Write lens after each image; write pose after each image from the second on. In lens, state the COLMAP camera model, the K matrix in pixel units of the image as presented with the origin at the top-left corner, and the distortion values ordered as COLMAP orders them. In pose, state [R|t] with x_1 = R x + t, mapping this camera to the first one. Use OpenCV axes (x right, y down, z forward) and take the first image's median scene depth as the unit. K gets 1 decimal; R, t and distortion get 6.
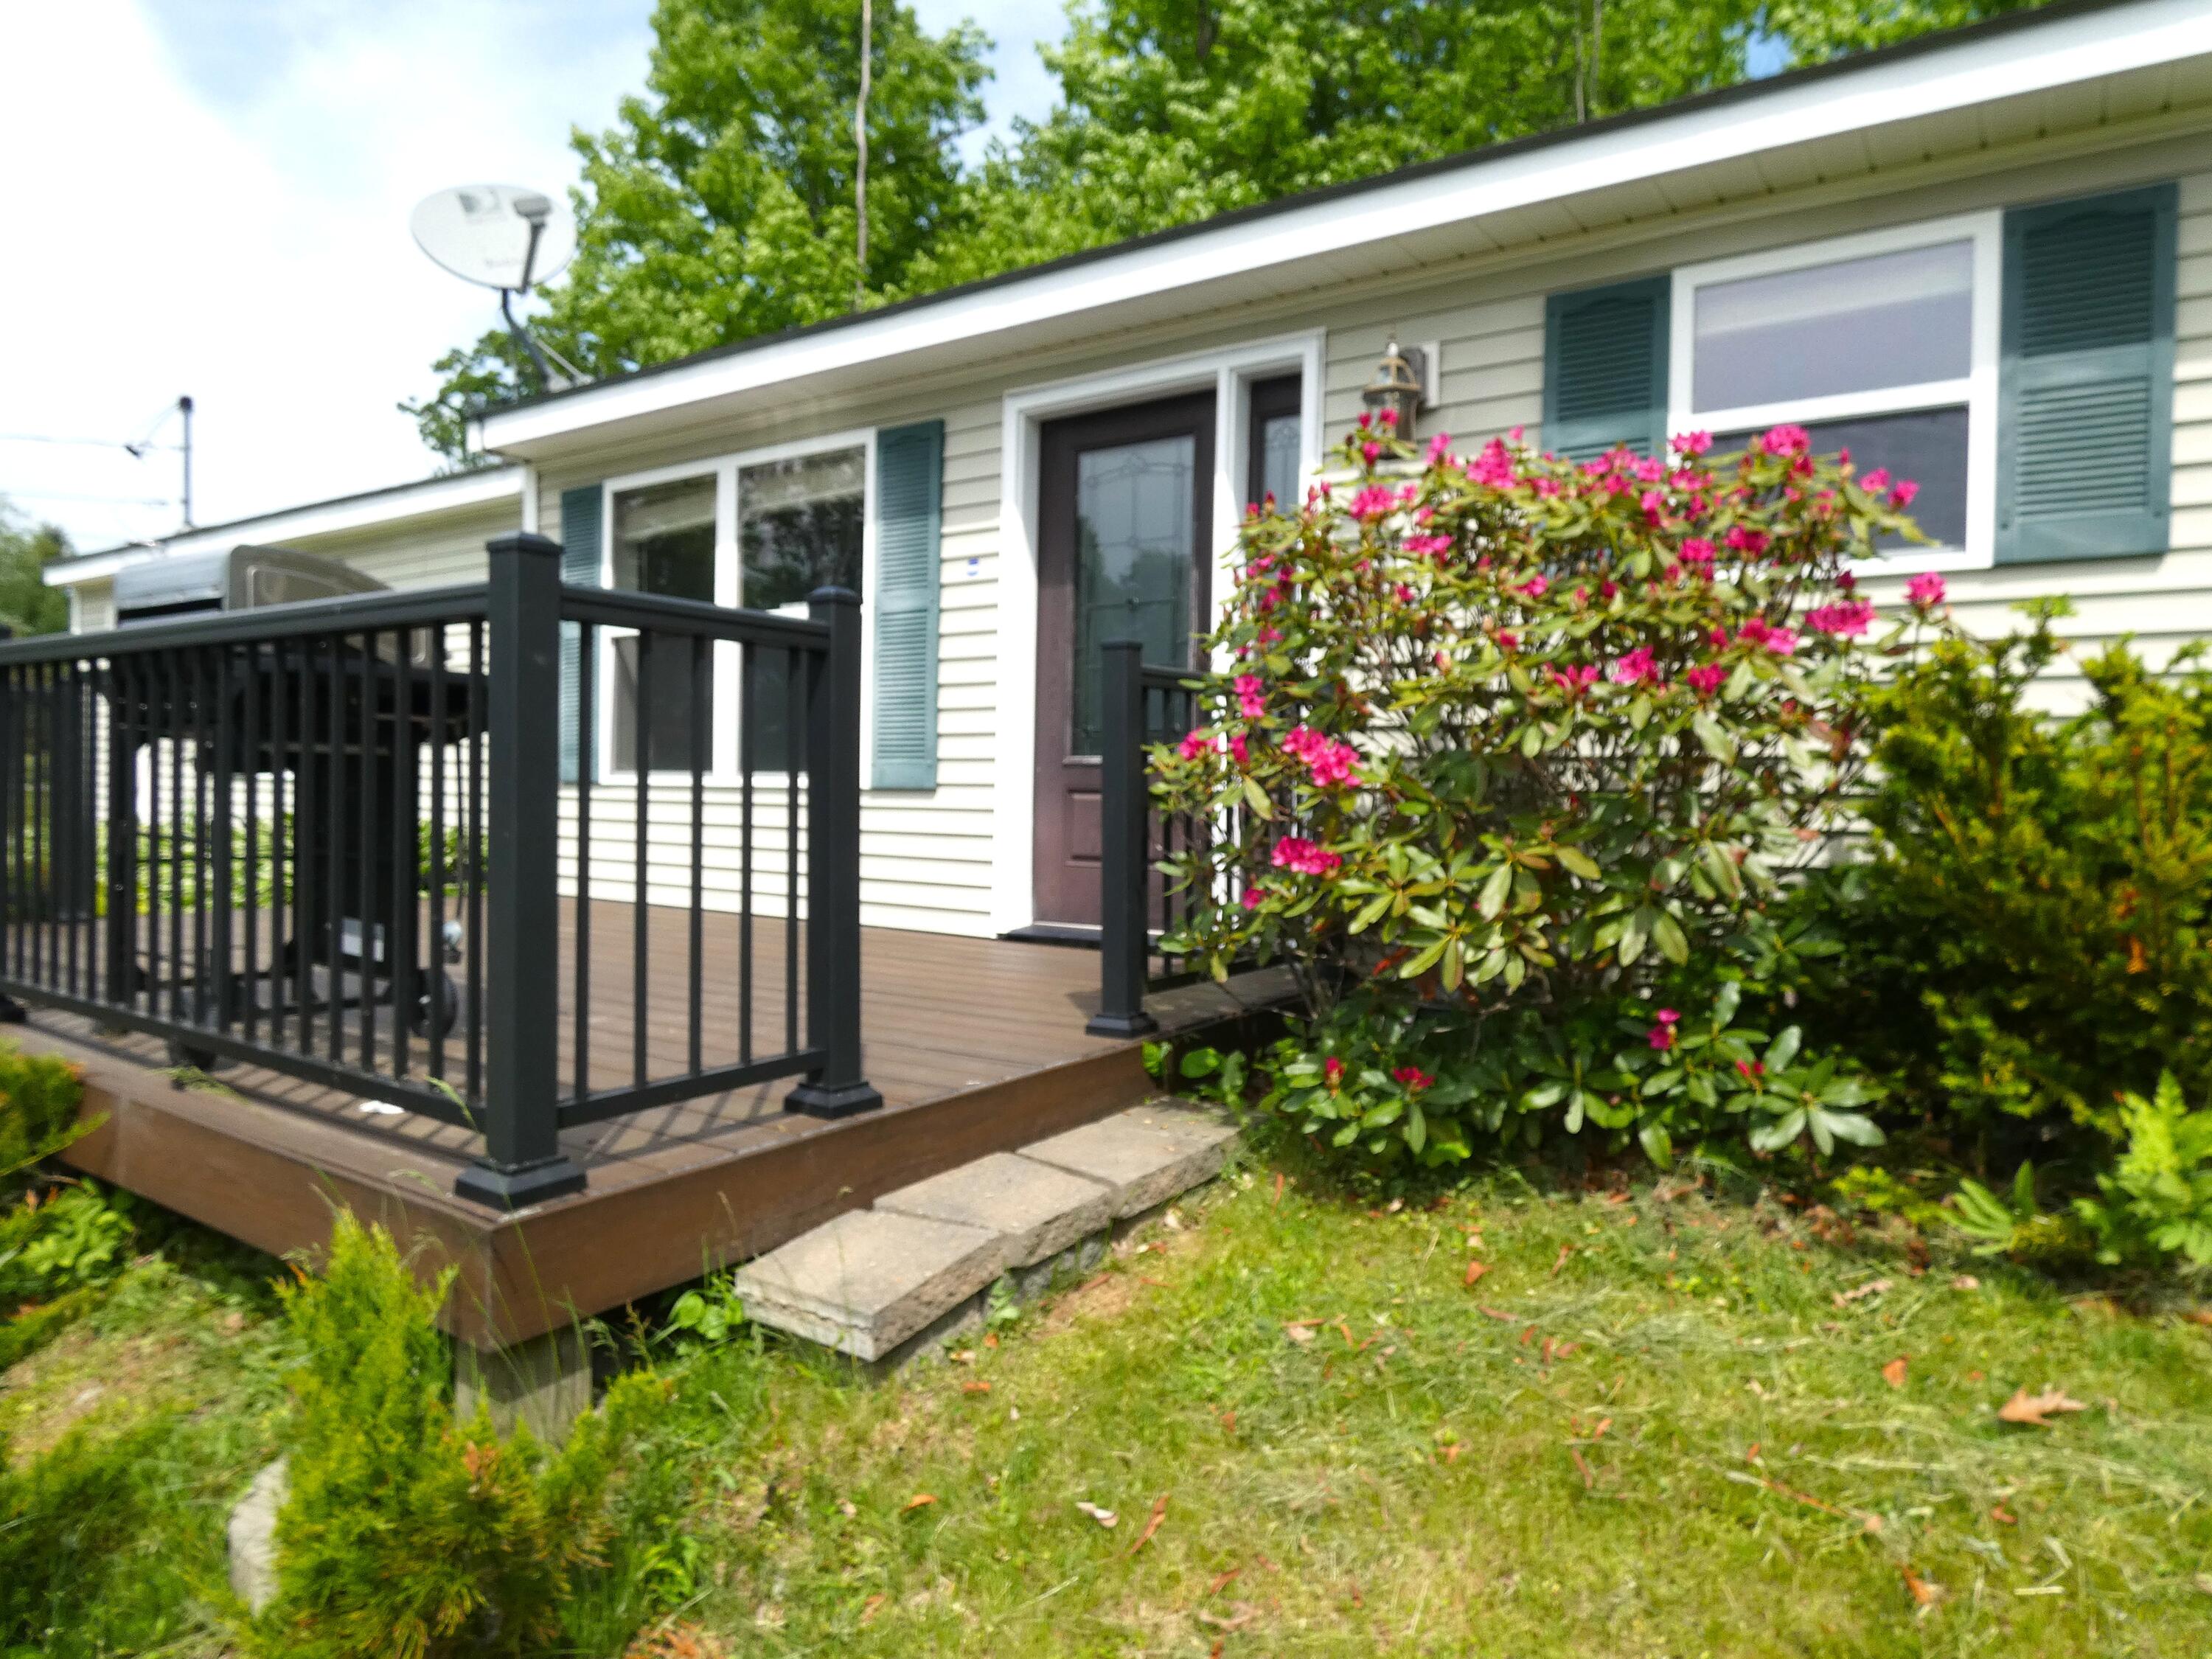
lens RADIAL K [[1317.1, 0, 1118.1], [0, 1317.1, 832.5], [0, 0, 1]] dist [0.021338, -0.002122]
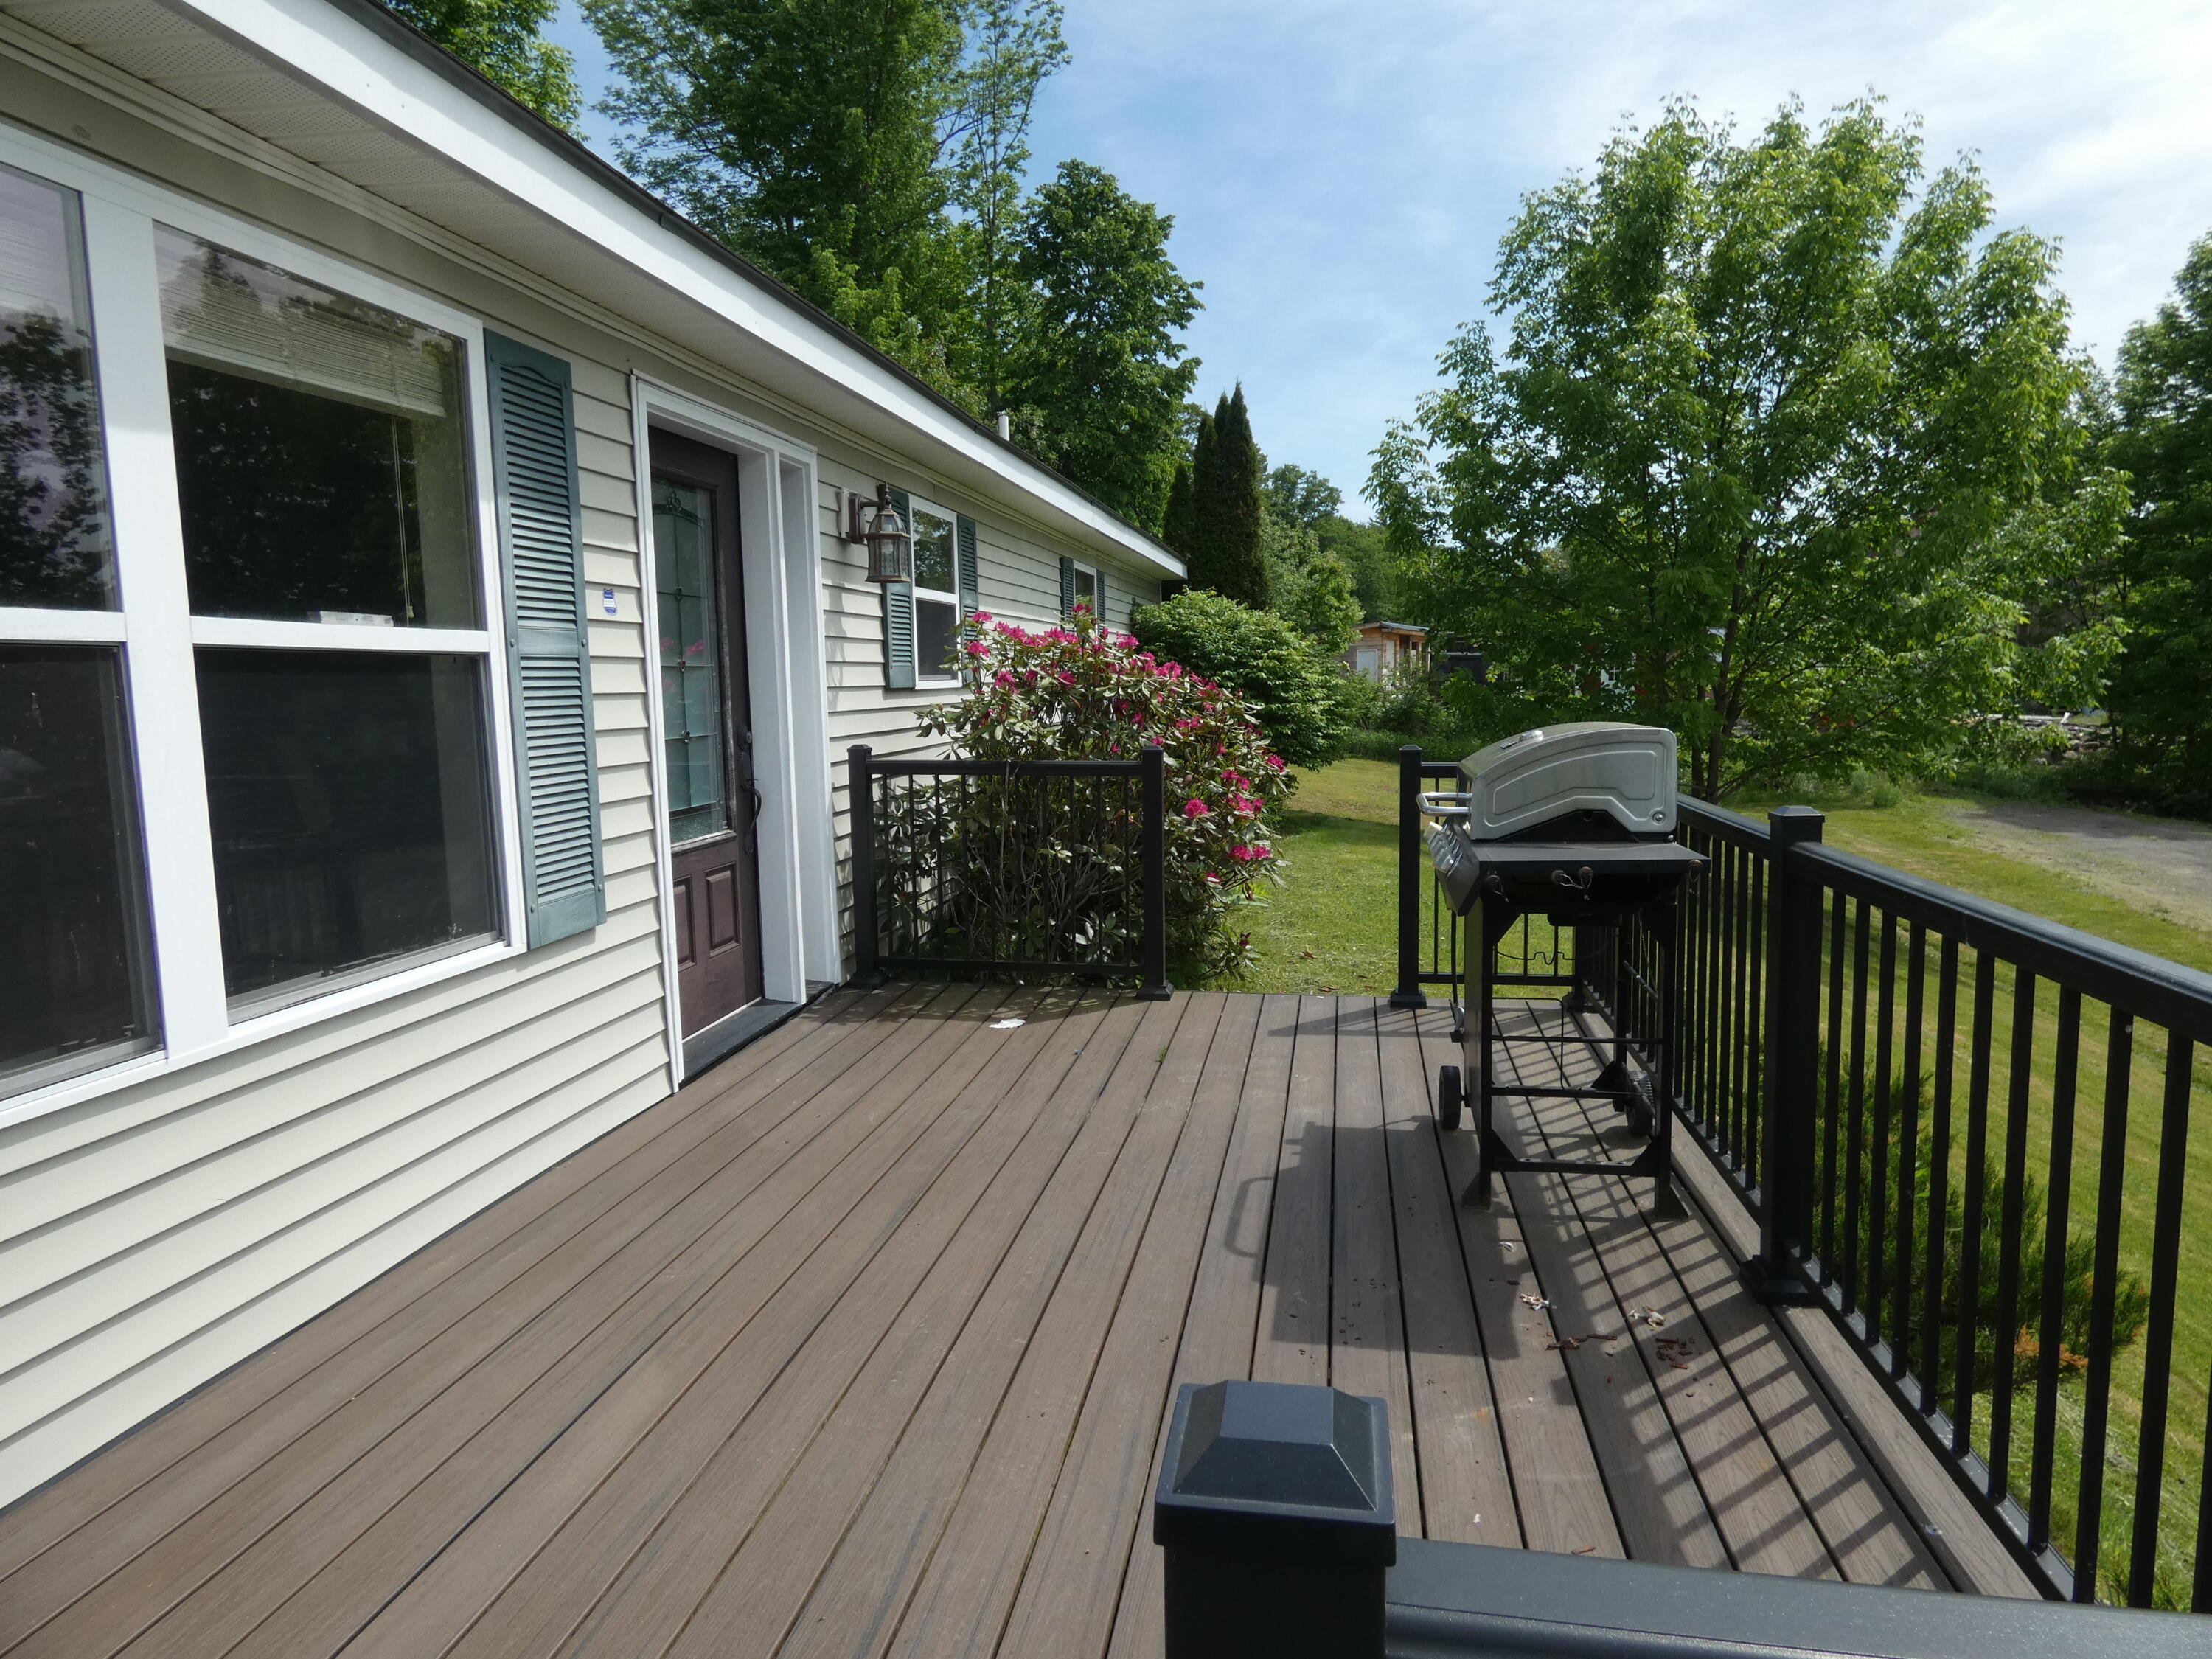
lens RADIAL K [[1317.1, 0, 1118.1], [0, 1317.1, 832.5], [0, 0, 1]] dist [0.021338, -0.002122]
pose [[-0.420666, -0.120927, 0.899120, -0.852696], [0.035093, 0.988166, 0.149322, -0.171657], [-0.906537, 0.094368, -0.411444, 1.035623]]
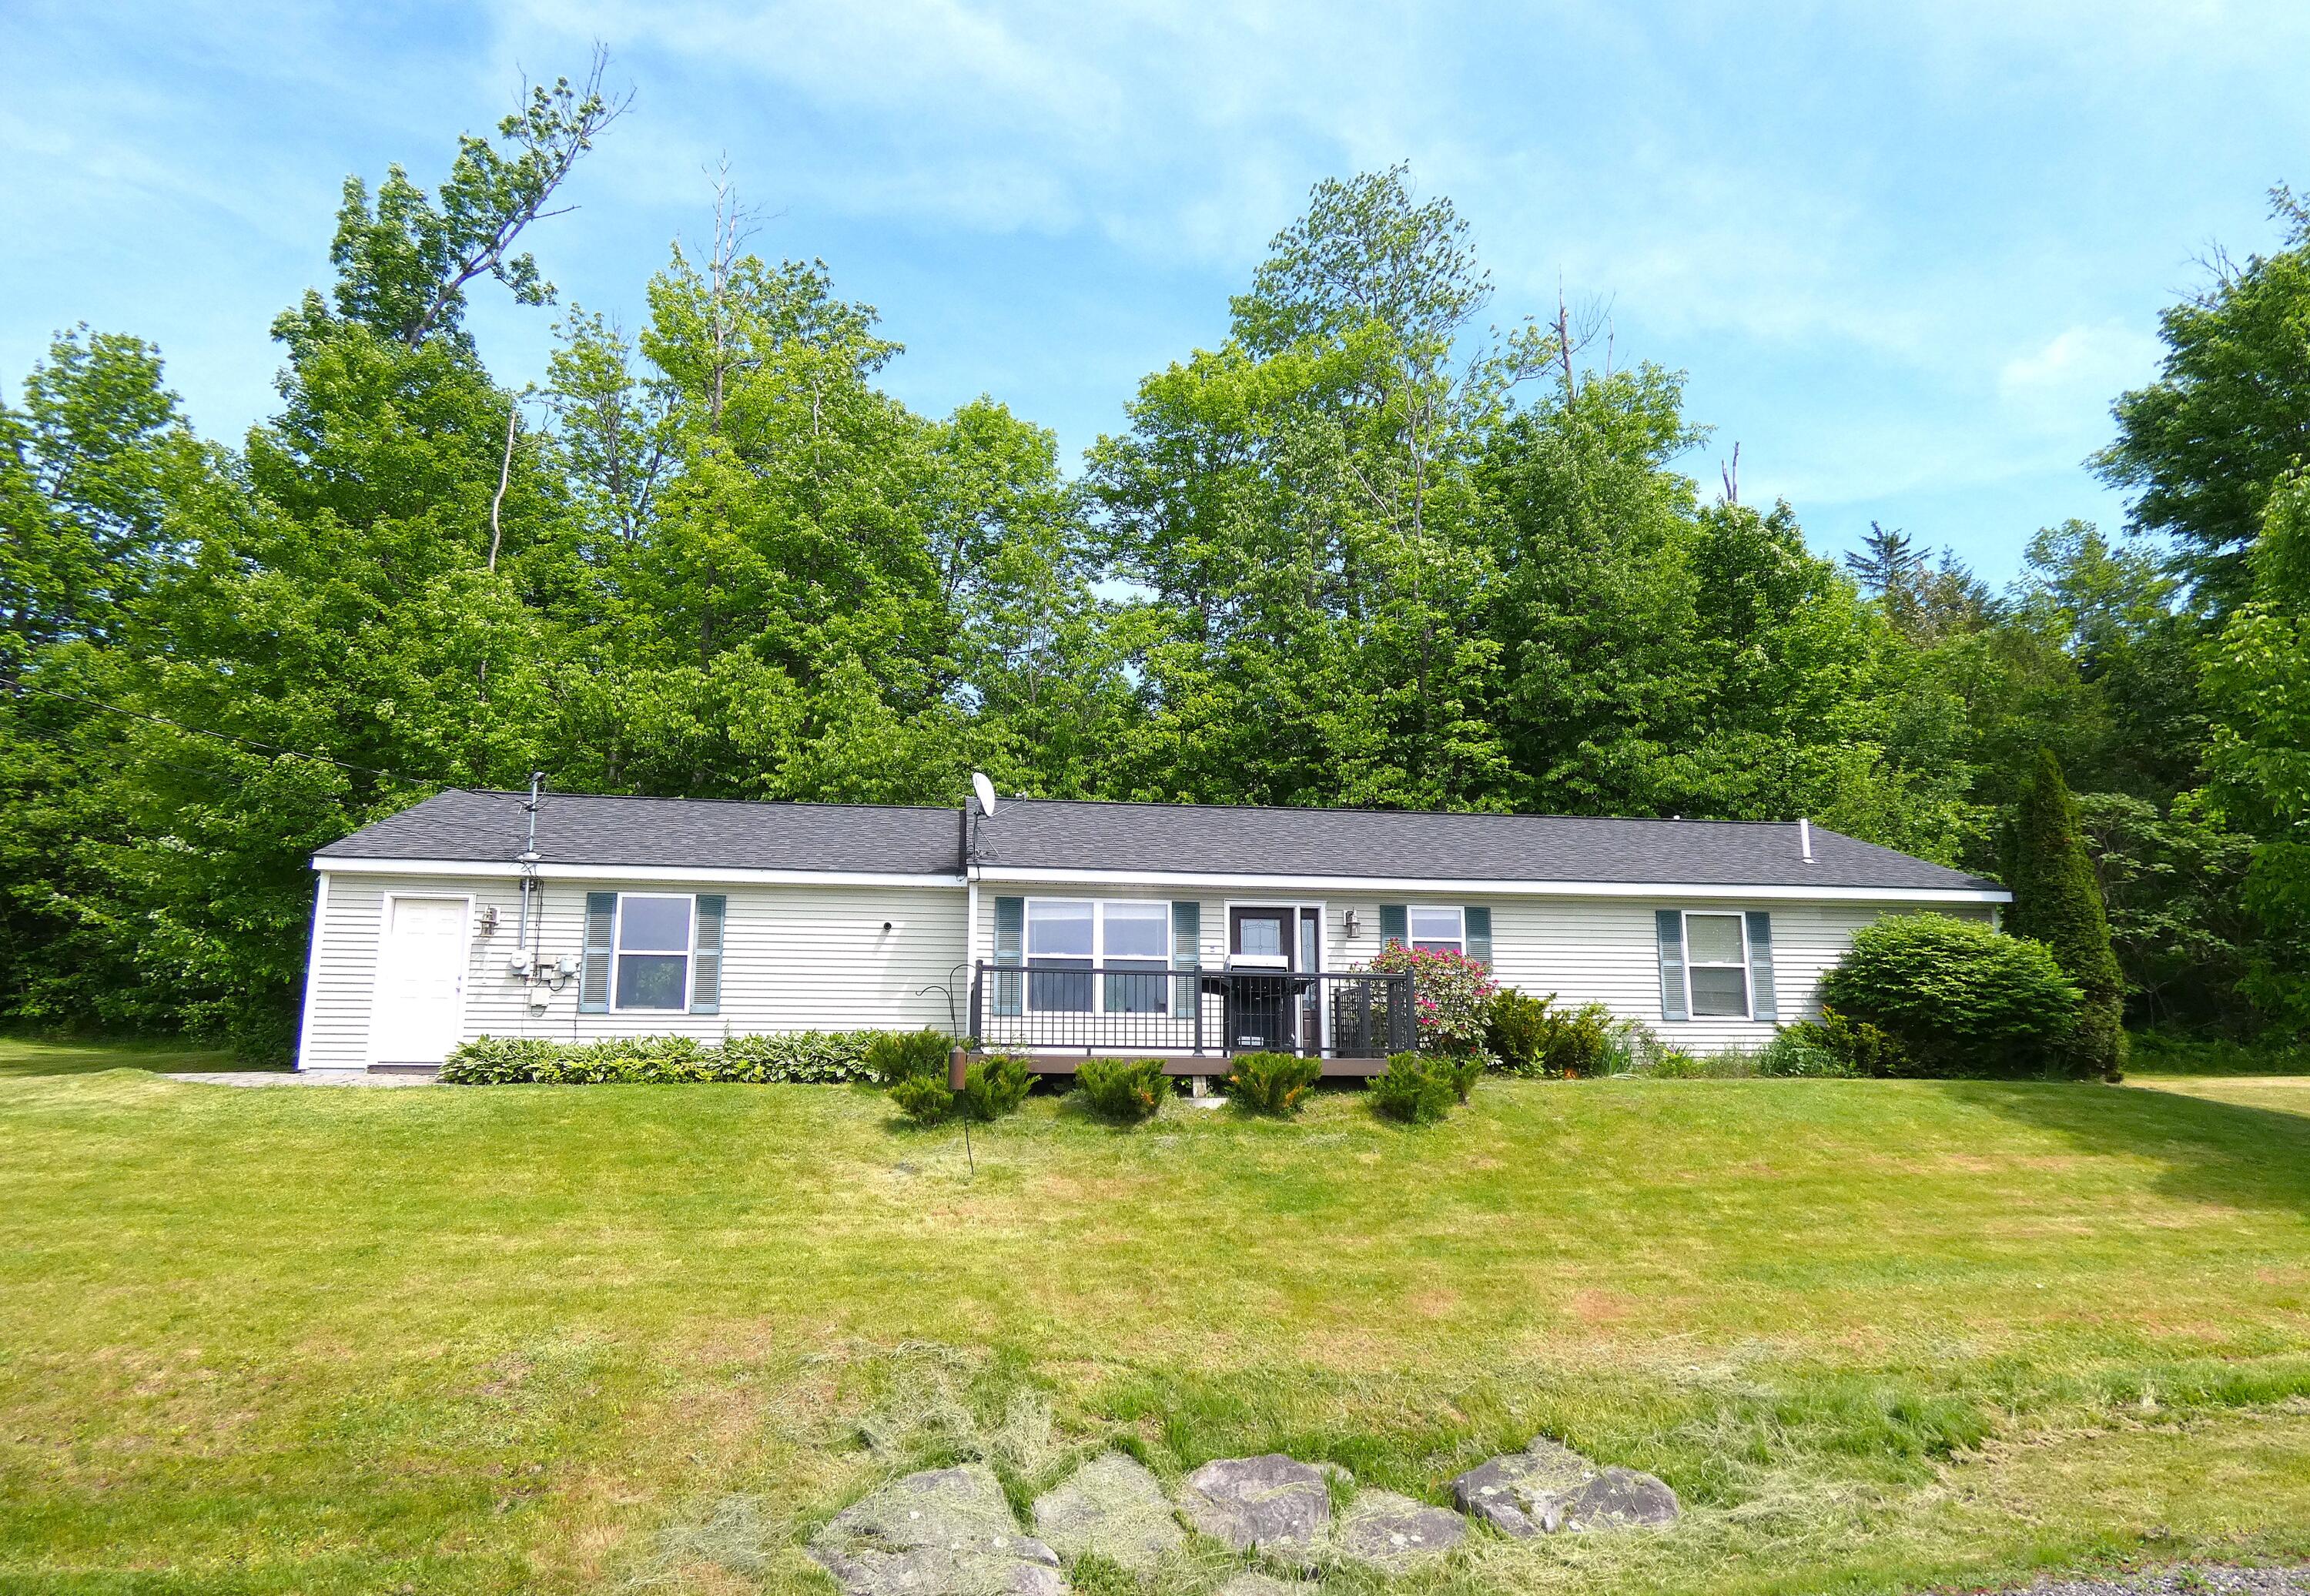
lens RADIAL K [[1384.2, 0, 1161.0], [0, 1384.2, 861.1], [0, 0, 1]] dist [-0.039967, 0.061617]
pose [[0.714195, 0.104009, 0.692176, -2.512362], [0.034703, 0.982420, -0.183429, 0.199932], [-0.699086, 0.155025, 0.698030, -1.275413]]
